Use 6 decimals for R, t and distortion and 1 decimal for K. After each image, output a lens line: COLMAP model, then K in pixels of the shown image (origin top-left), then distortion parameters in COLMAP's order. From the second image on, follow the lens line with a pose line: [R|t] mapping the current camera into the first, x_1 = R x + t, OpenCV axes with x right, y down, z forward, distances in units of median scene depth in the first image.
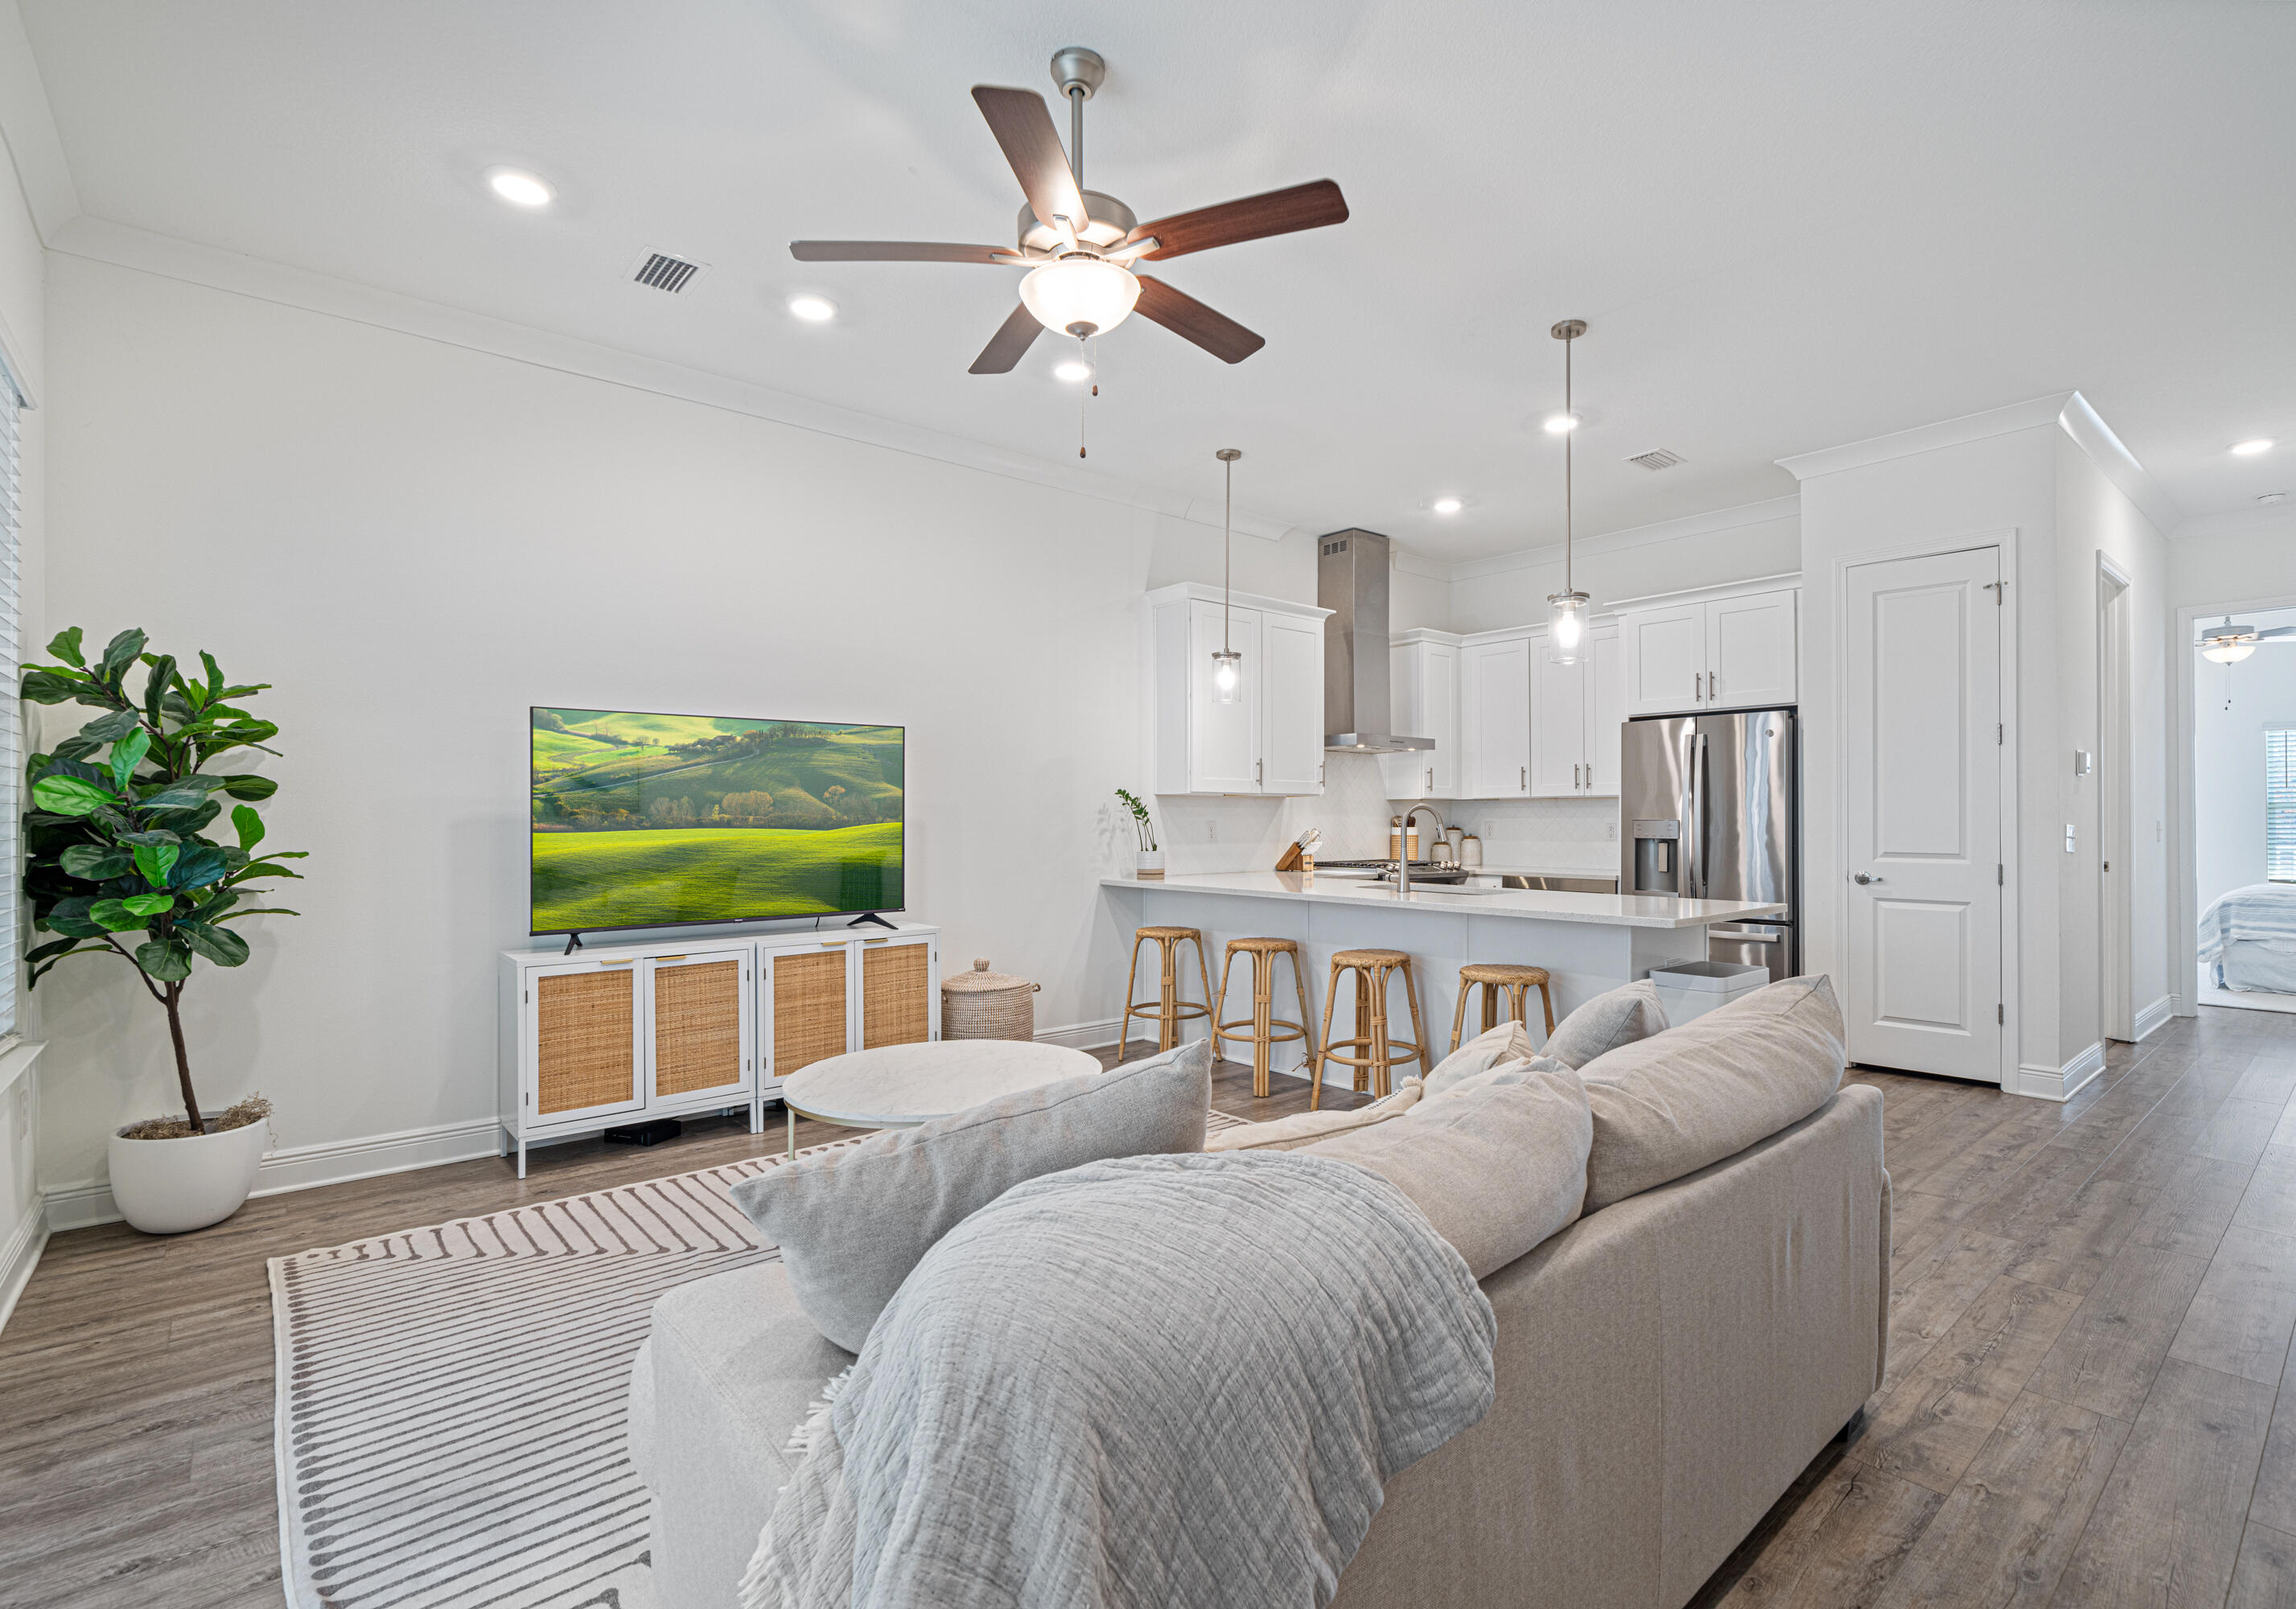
lens RADIAL K [[1080.9, 0, 1191.1], [0, 1080.9, 809.7], [0, 0, 1]] dist [0.000917, -0.000404]
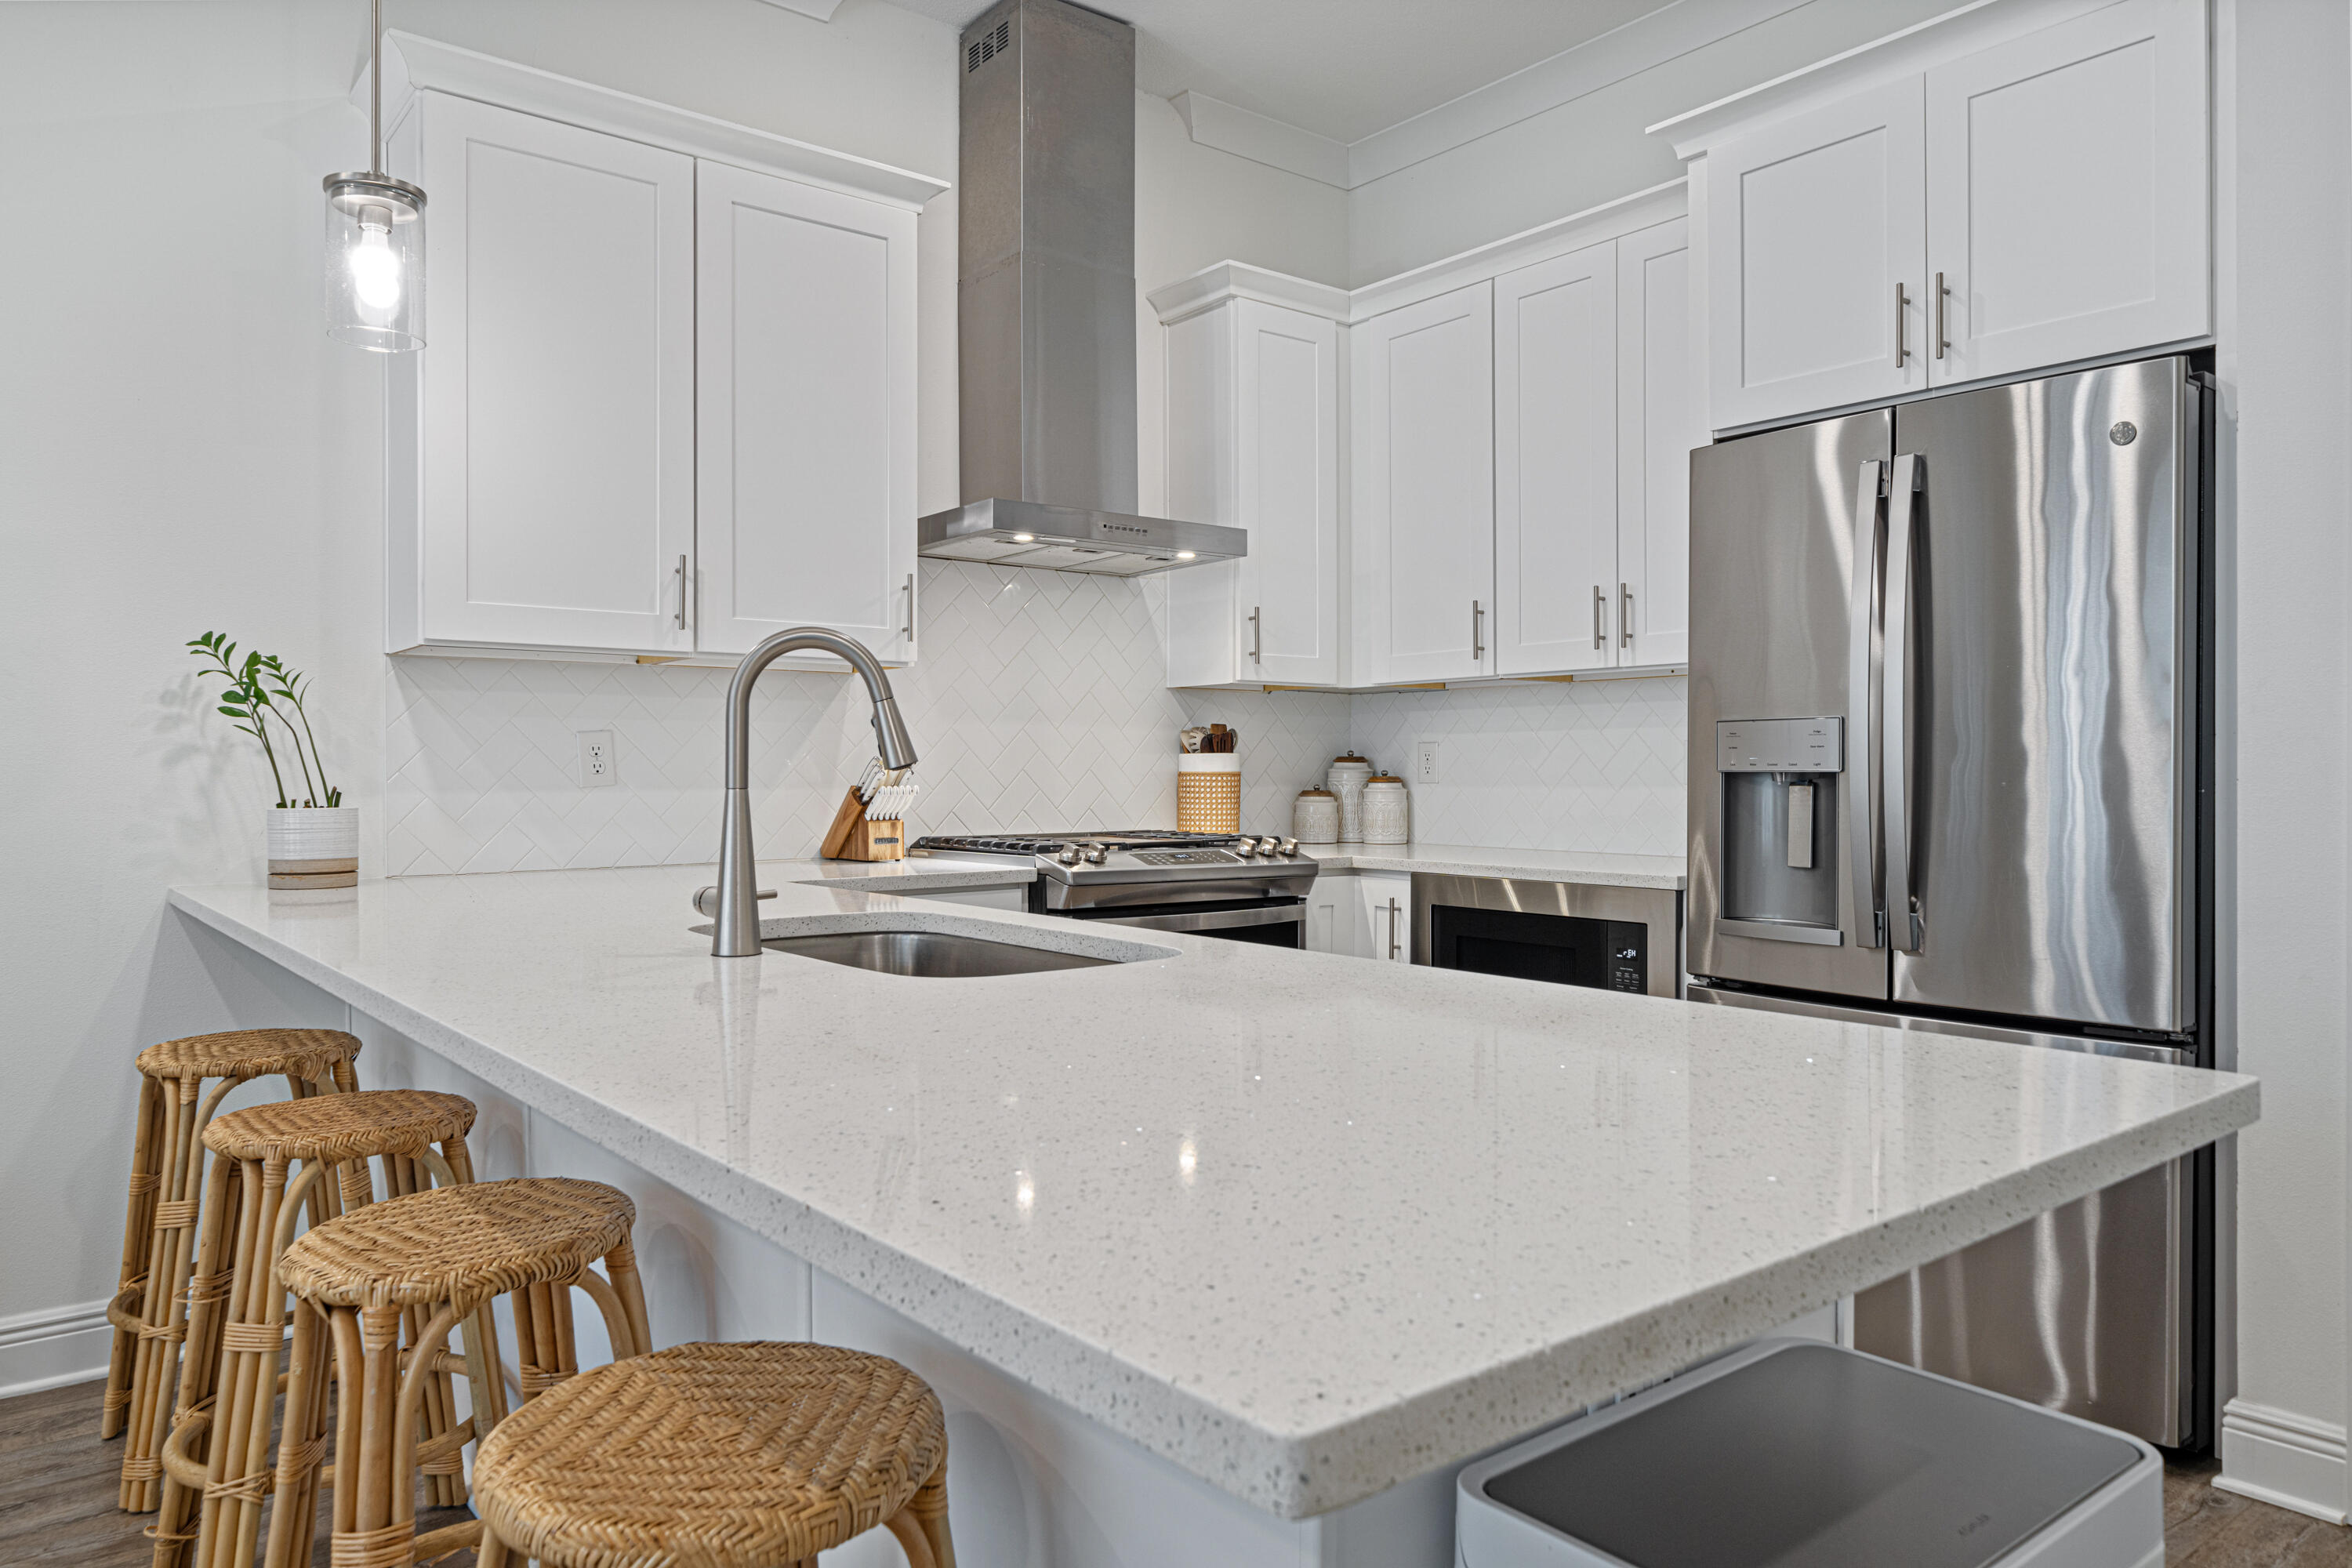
lens RADIAL K [[1539.4, 0, 1176.0], [0, 1539.4, 784.0], [0, 0, 1]] dist [0.005756, 0.002716]
pose [[0.999213, -0.001346, -0.039652, 0.262242], [0.002047, 0.999842, 0.017631, 0.021792], [0.039622, -0.017698, 0.999058, 0.508731]]
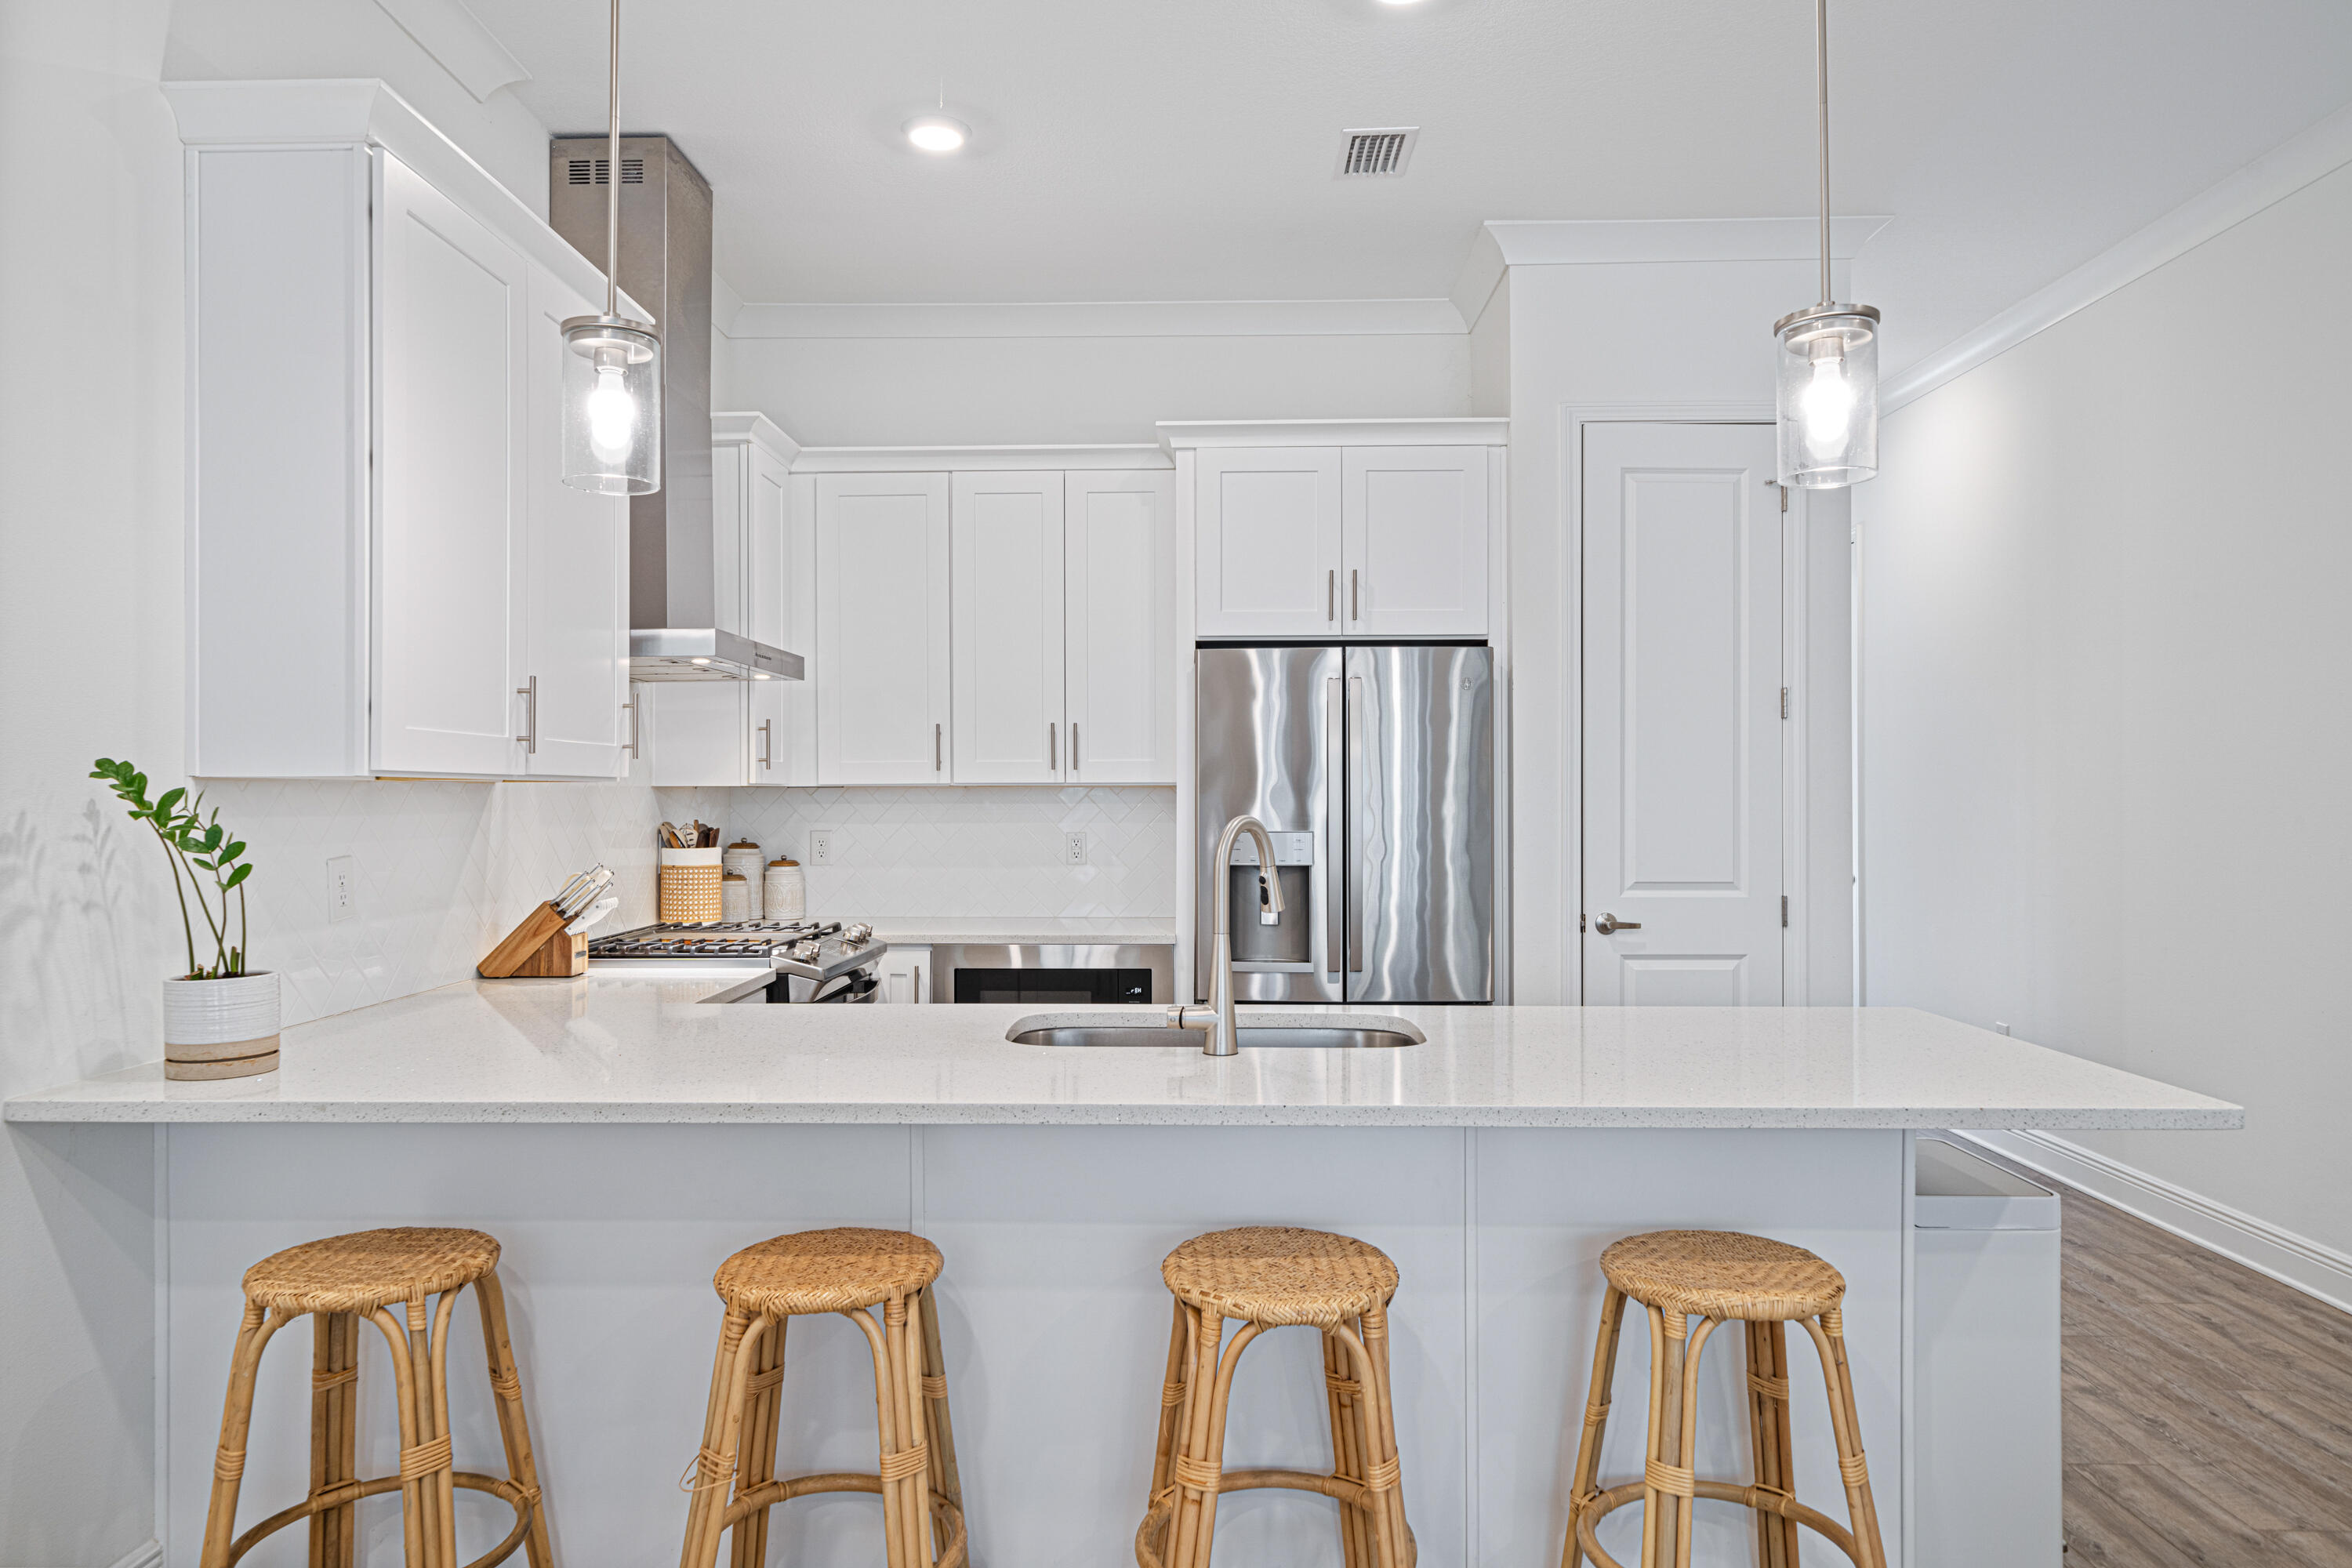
lens RADIAL K [[1473.2, 0, 1165.9], [0, 1473.2, 788.7], [0, 0, 1]] dist [0.003481, 0.000224]
pose [[0.673375, 0.001858, 0.739299, -0.158690], [-0.004886, 0.999986, 0.001937, -0.013596], [-0.739285, -0.004916, 0.673374, 0.549442]]
